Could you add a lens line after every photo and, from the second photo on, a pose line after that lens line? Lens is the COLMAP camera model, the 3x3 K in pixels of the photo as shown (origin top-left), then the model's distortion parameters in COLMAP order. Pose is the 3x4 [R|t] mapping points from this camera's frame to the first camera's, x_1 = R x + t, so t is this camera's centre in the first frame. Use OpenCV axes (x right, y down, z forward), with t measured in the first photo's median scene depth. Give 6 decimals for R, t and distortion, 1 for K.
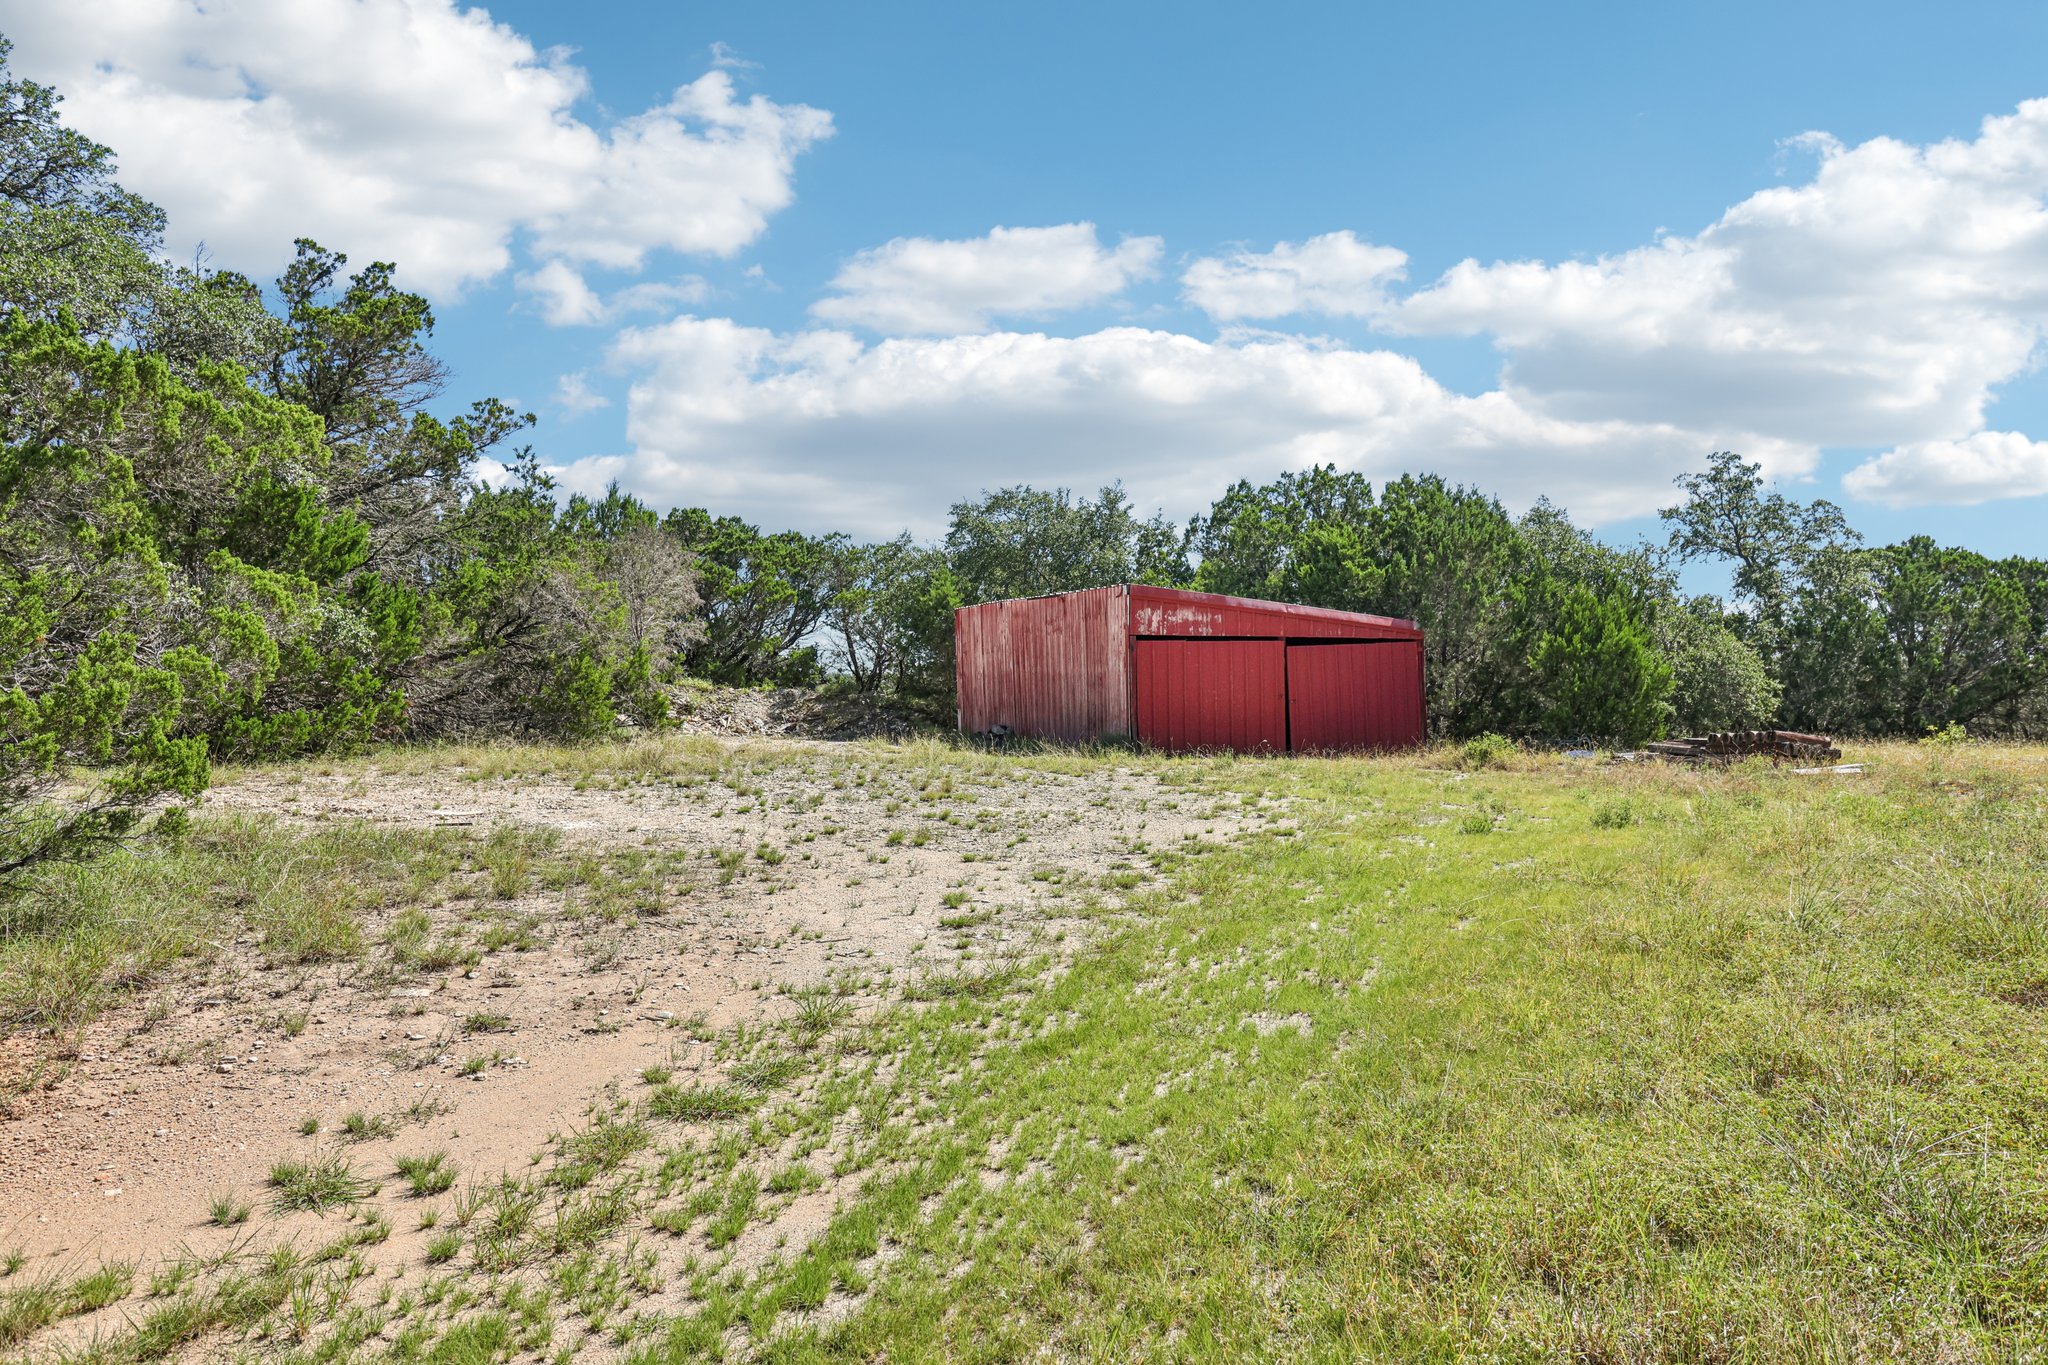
lens RADIAL K [[1420.1, 0, 1025.1], [0, 1420.1, 687.5], [0, 0, 1]] dist [-0.003345, -0.000023]
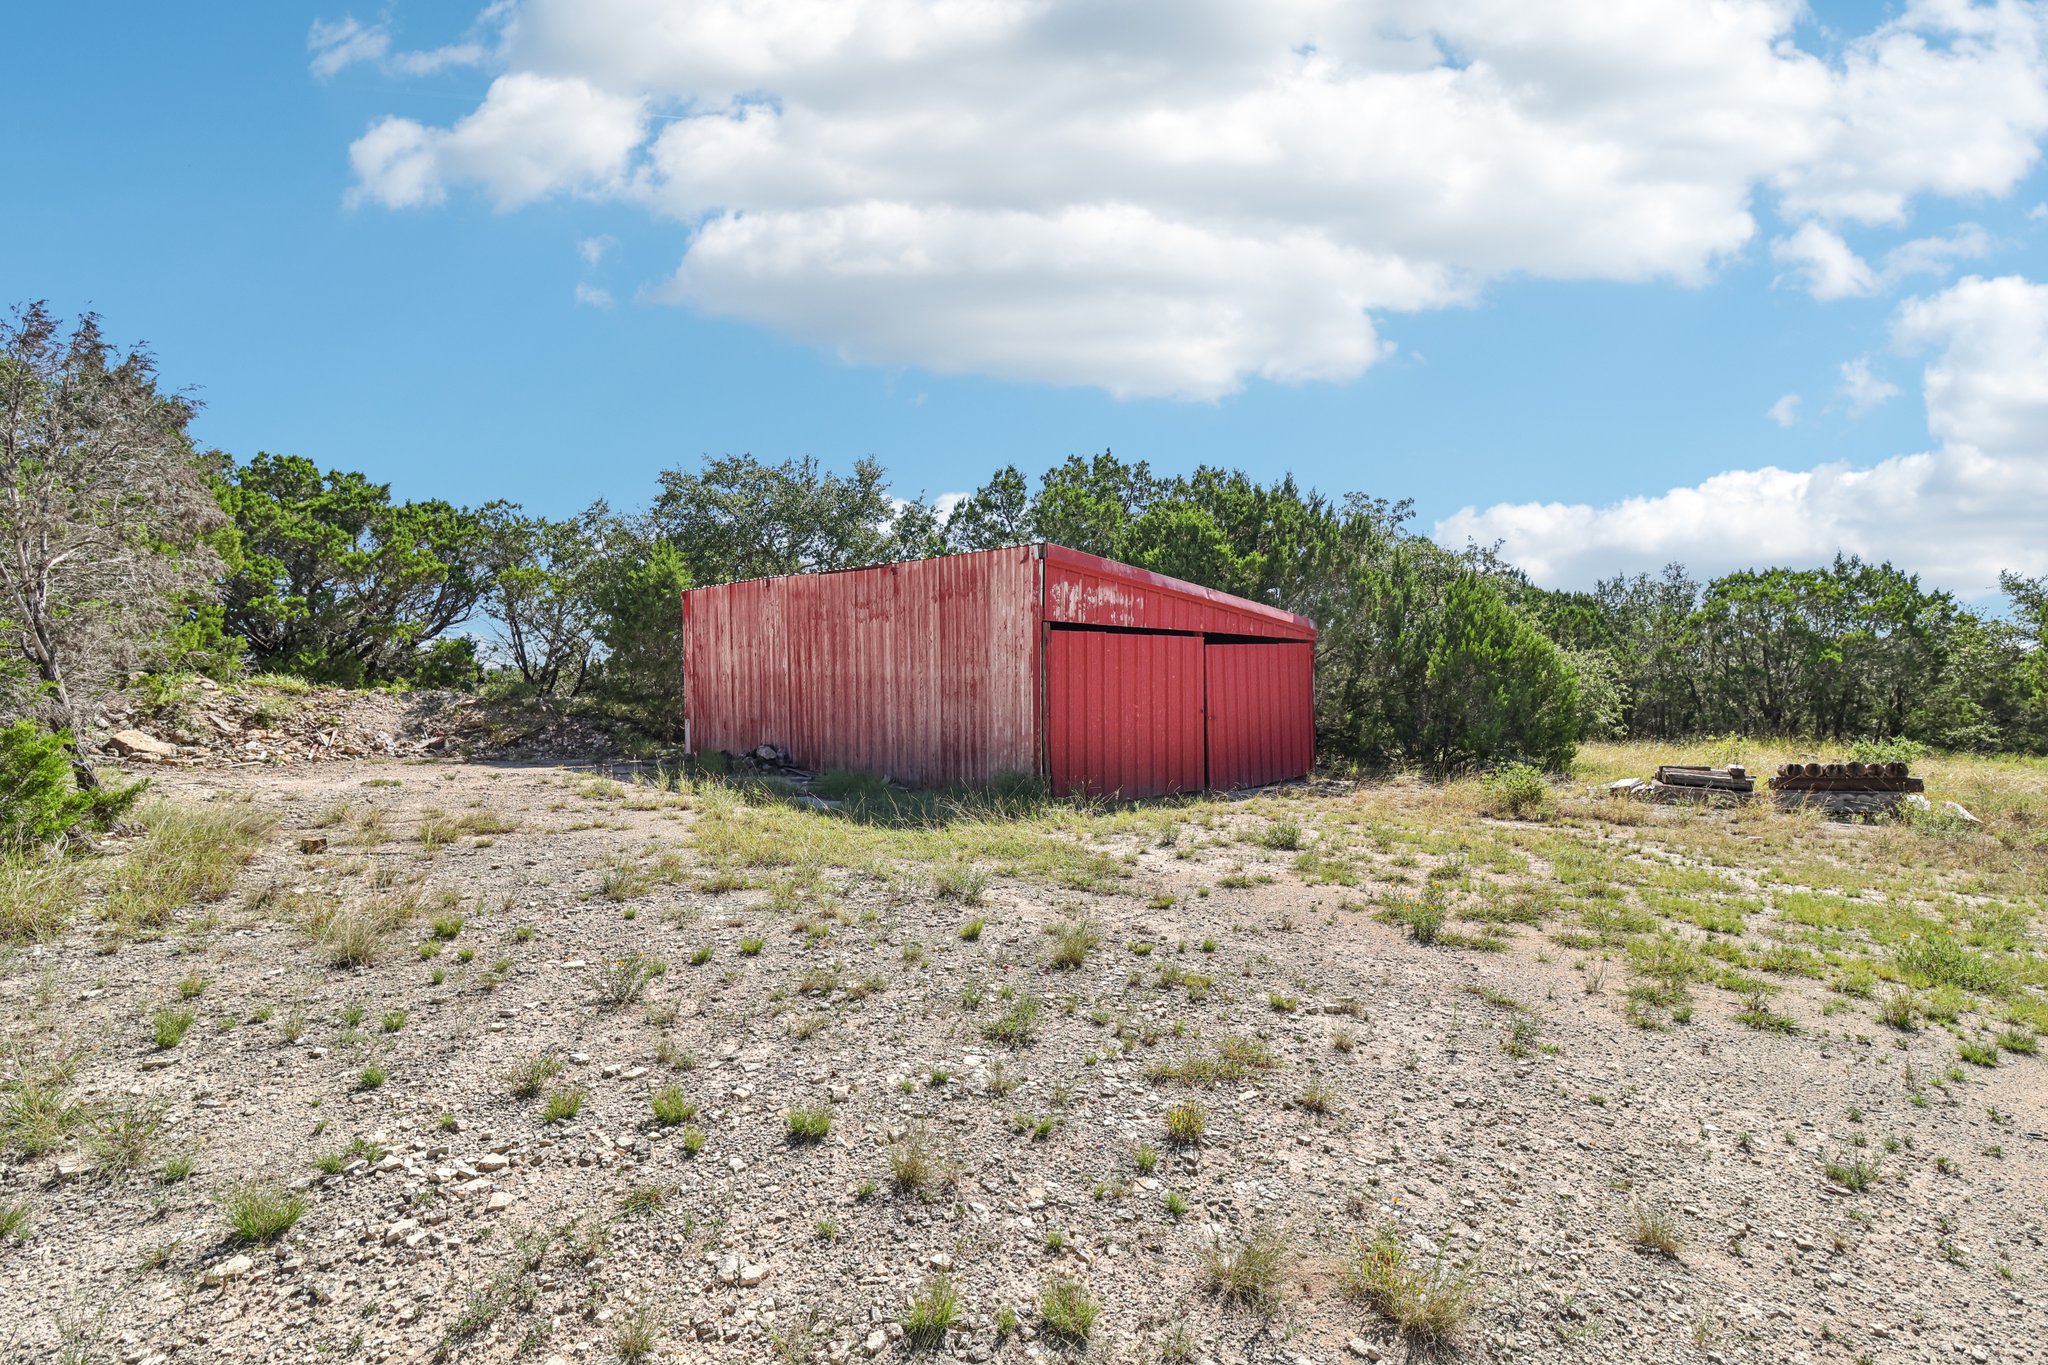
lens RADIAL K [[958.8, 0, 1021.9], [0, 958.8, 679.6], [0, 0, 1]] dist [0.002910, 0.000735]
pose [[0.924286, 0.009471, 0.381583, -0.073196], [-0.008603, 0.999955, -0.003981, -0.005565], [-0.381604, 0.000397, 0.924326, 0.416155]]
